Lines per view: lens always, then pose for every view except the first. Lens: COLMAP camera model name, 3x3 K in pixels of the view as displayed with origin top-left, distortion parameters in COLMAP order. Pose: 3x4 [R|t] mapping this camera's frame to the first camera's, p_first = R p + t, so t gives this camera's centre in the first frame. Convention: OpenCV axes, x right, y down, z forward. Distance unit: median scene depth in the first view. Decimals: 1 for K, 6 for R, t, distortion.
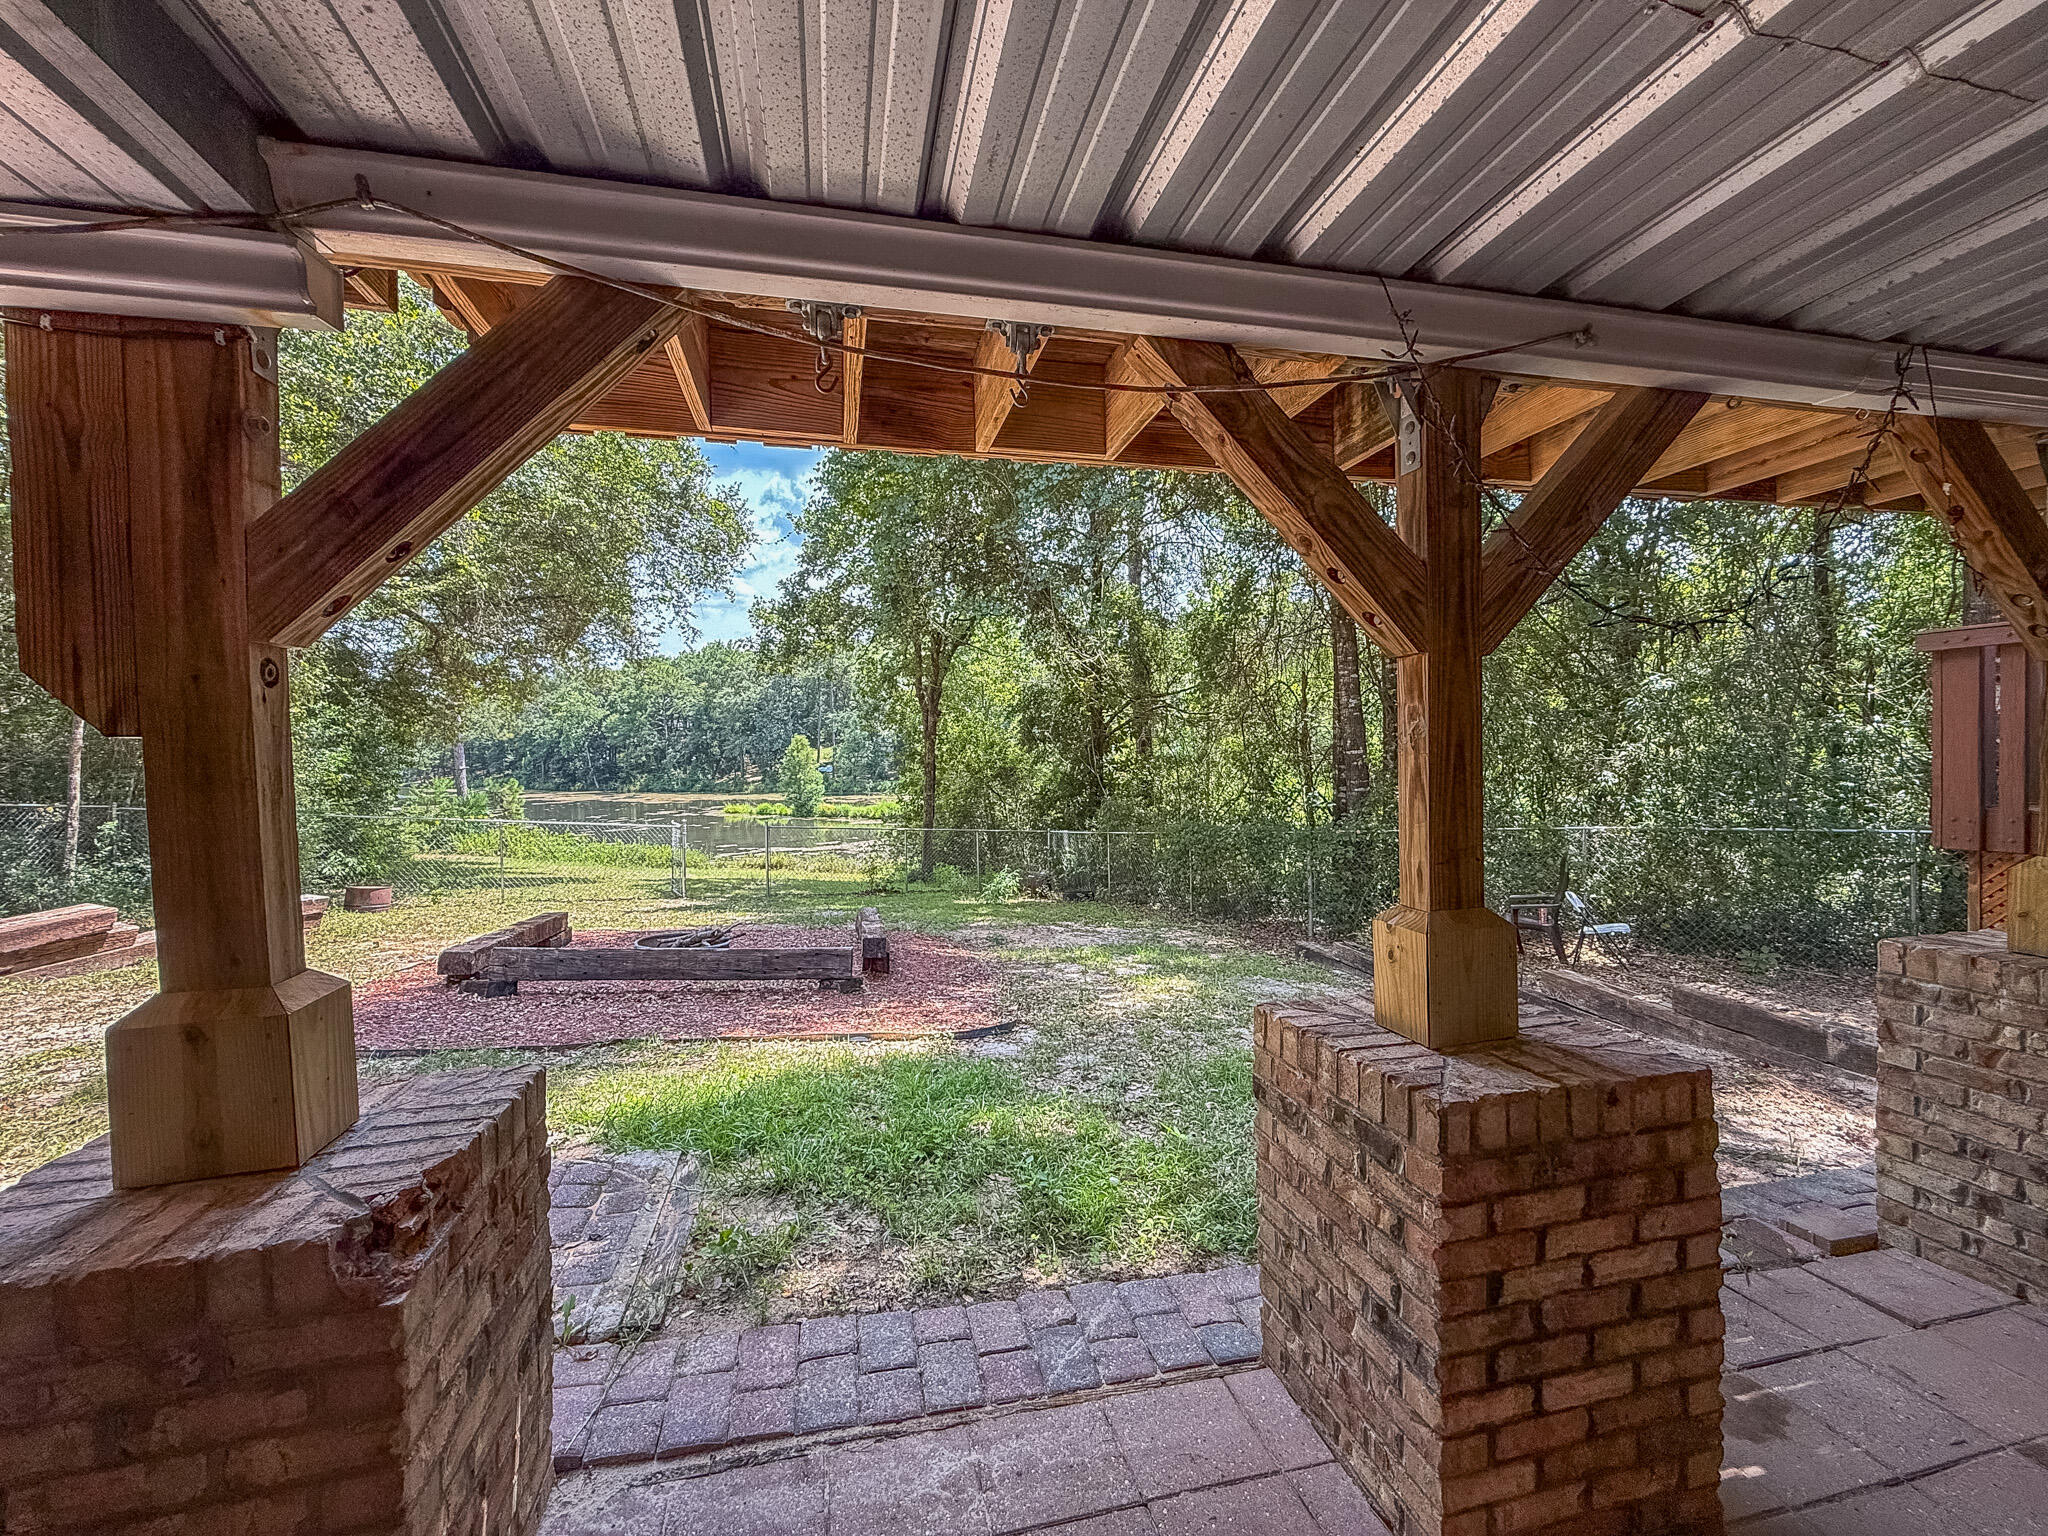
lens RADIAL K [[815.7, 0, 1019.0], [0, 815.7, 766.7], [0, 0, 1]] dist [0.000012, 0.000451]
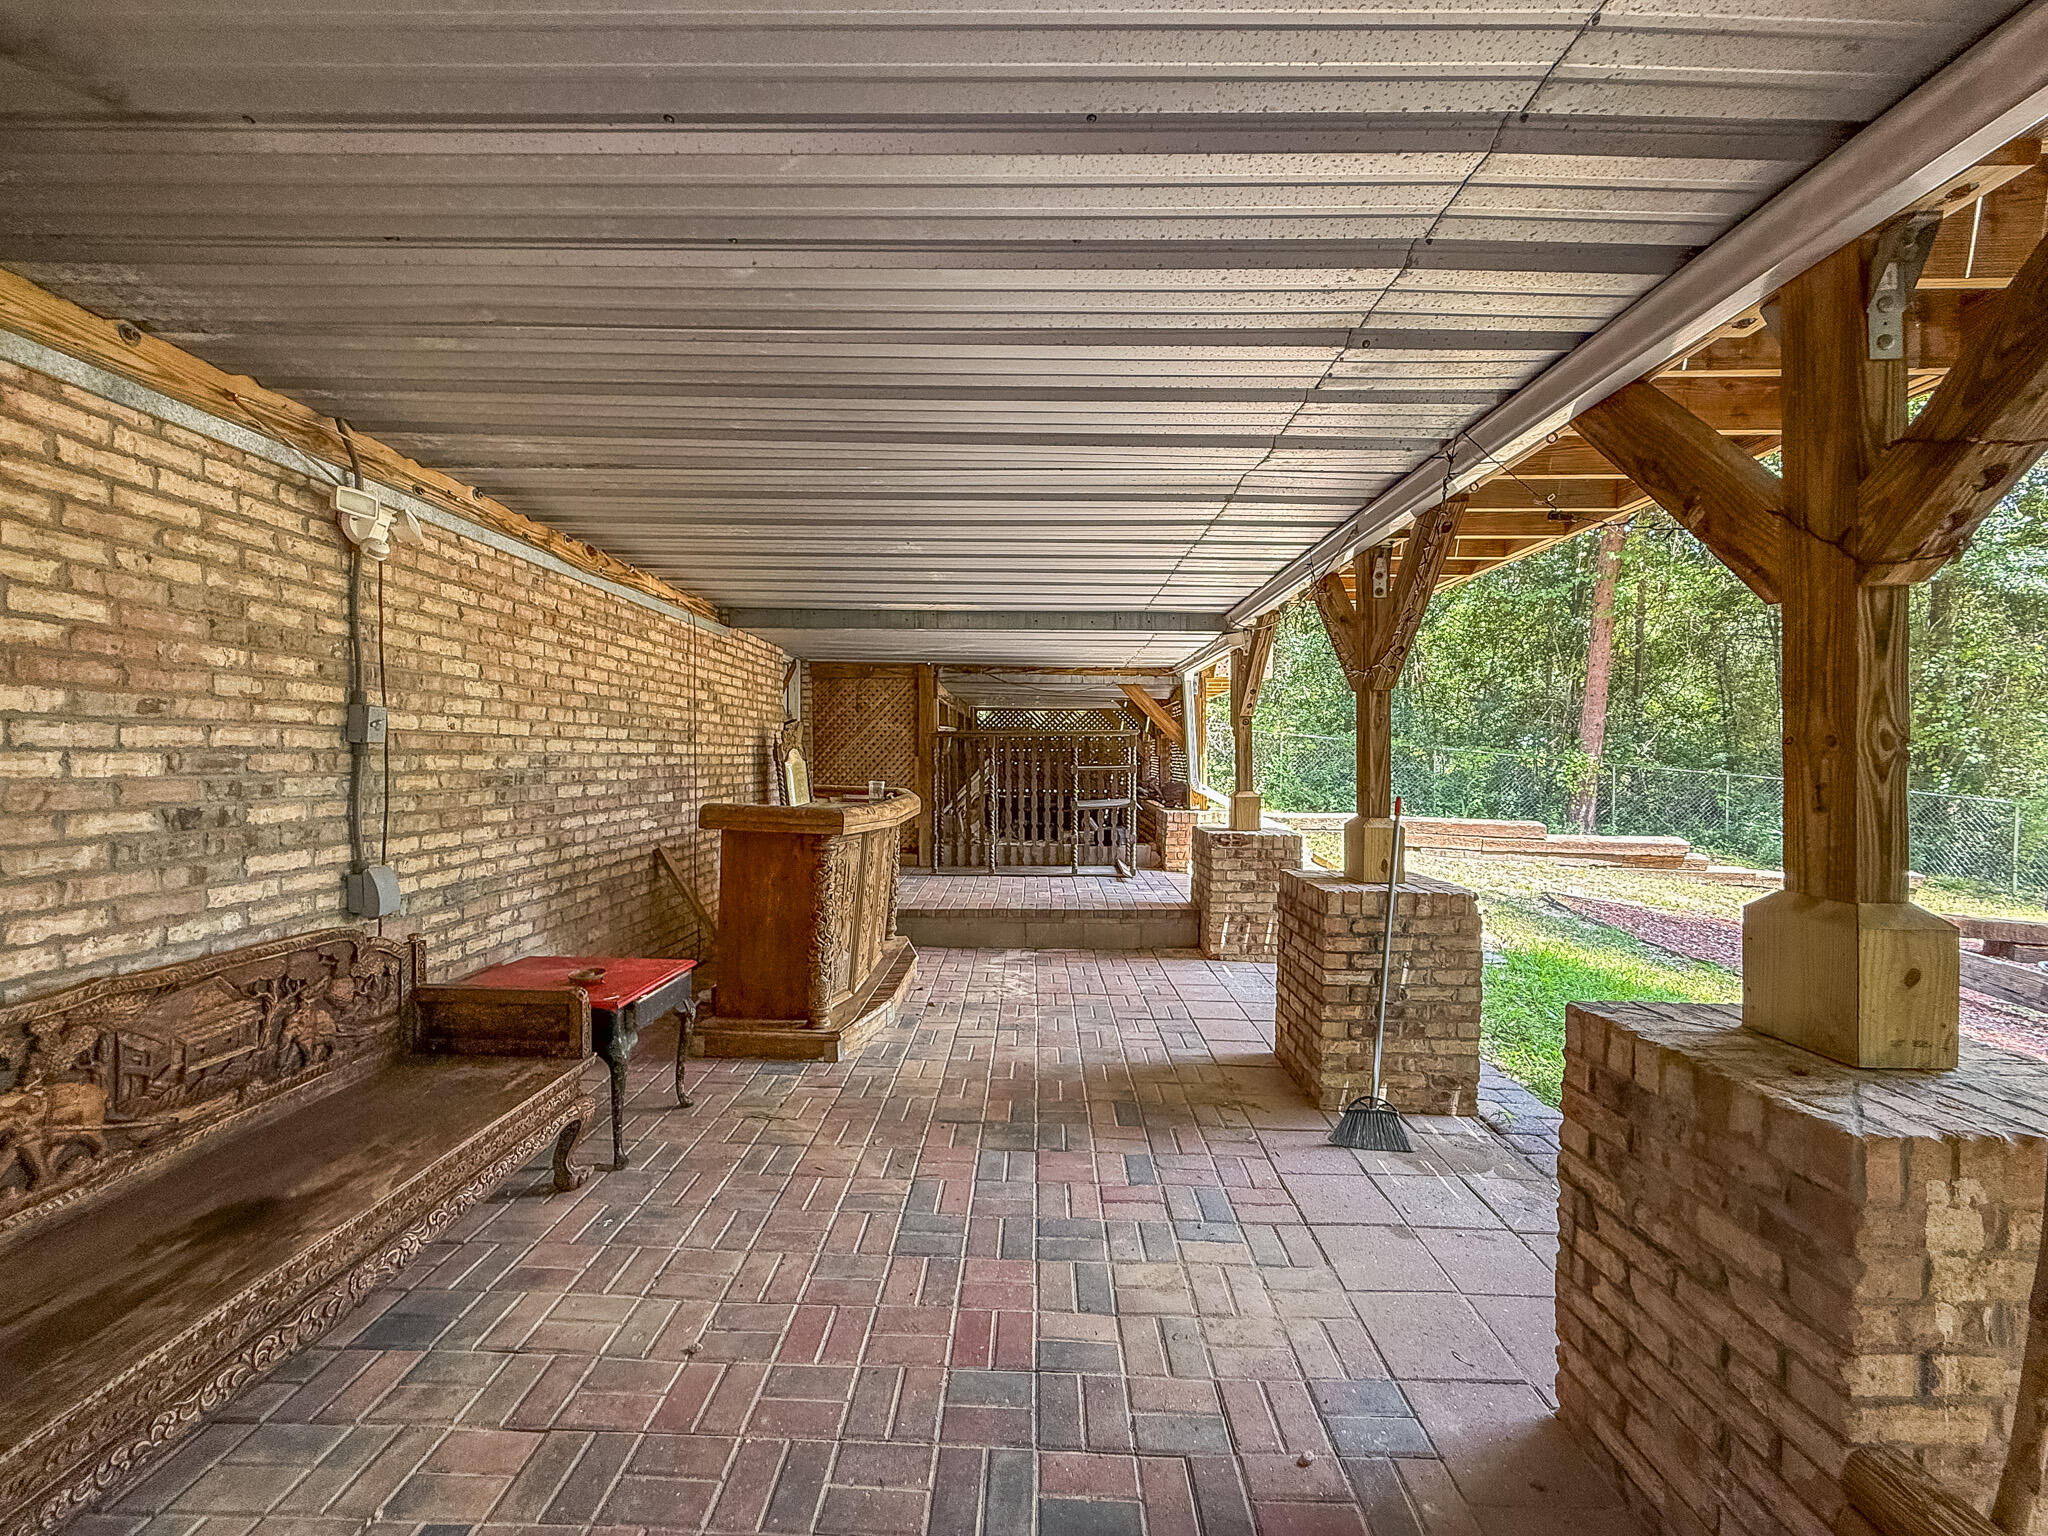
lens RADIAL K [[815.7, 0, 1017.4], [0, 815.7, 765.3], [0, 0, 1]] dist [0.000012, 0.000451]
pose [[-0.250525, 0.029061, -0.967674, 1.515083], [-0.016718, 0.999270, 0.034338, -0.004093], [0.967966, 0.024780, -0.249856, 0.374831]]
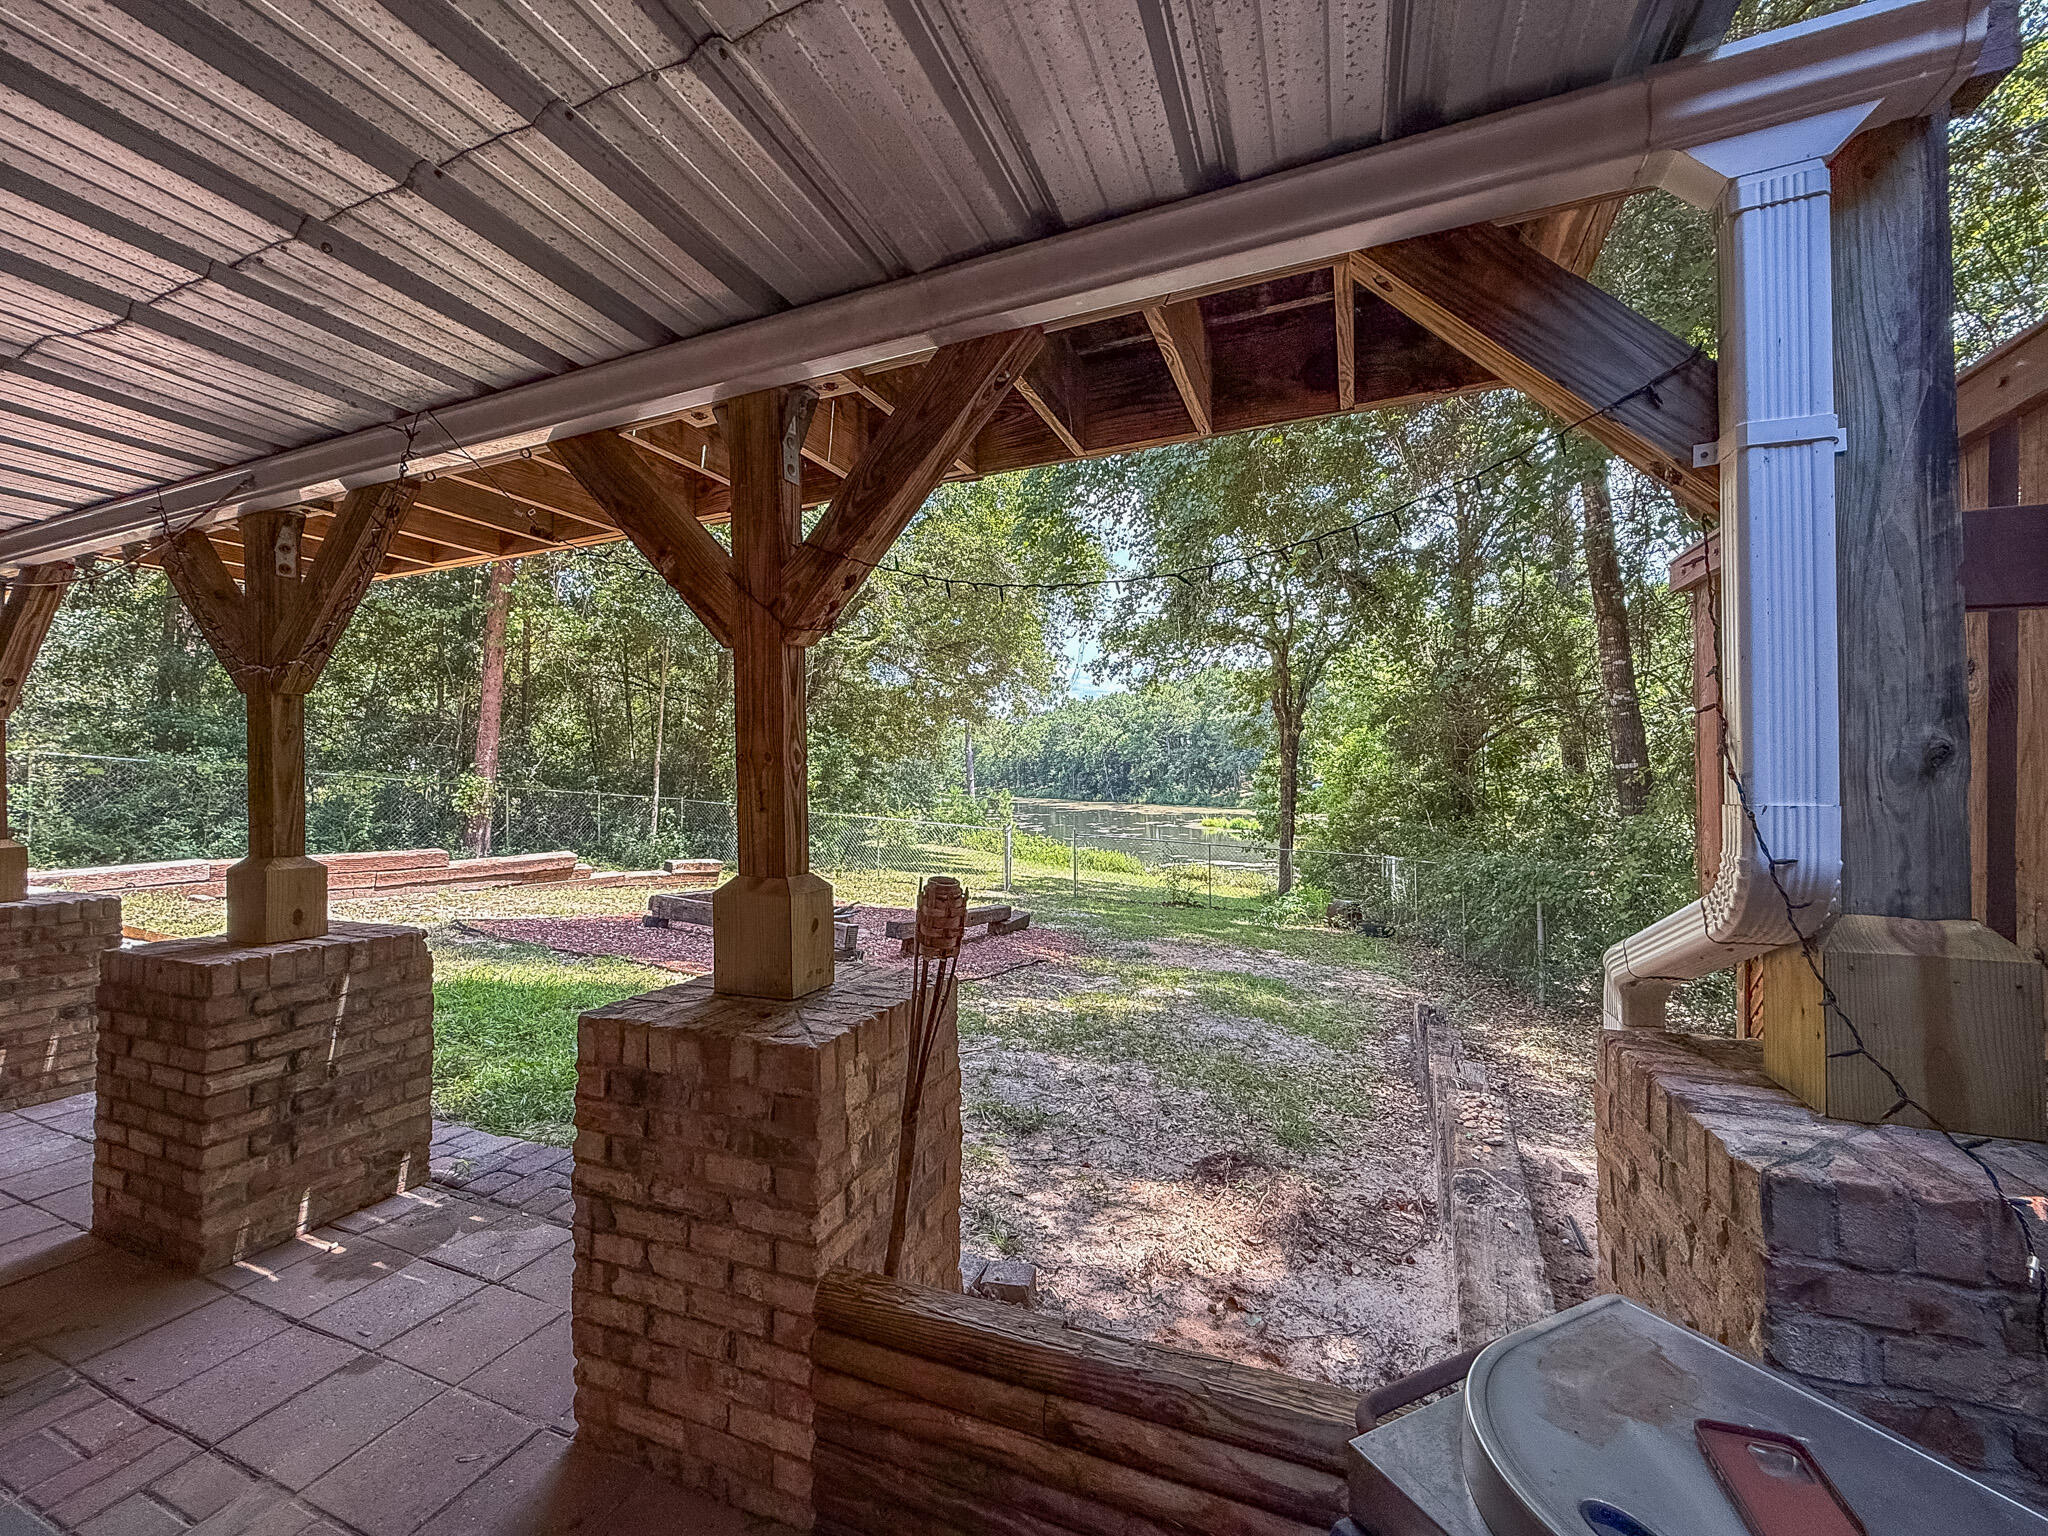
lens RADIAL K [[815.7, 0, 1019.6], [0, 815.7, 765.6], [0, 0, 1]] dist [0.000012, 0.000451]
pose [[0.814141, 0.001137, -0.580666, 1.457895], [-0.013256, 0.999774, -0.016629, 0.004238], [0.580516, 0.021236, 0.813972, 0.318302]]
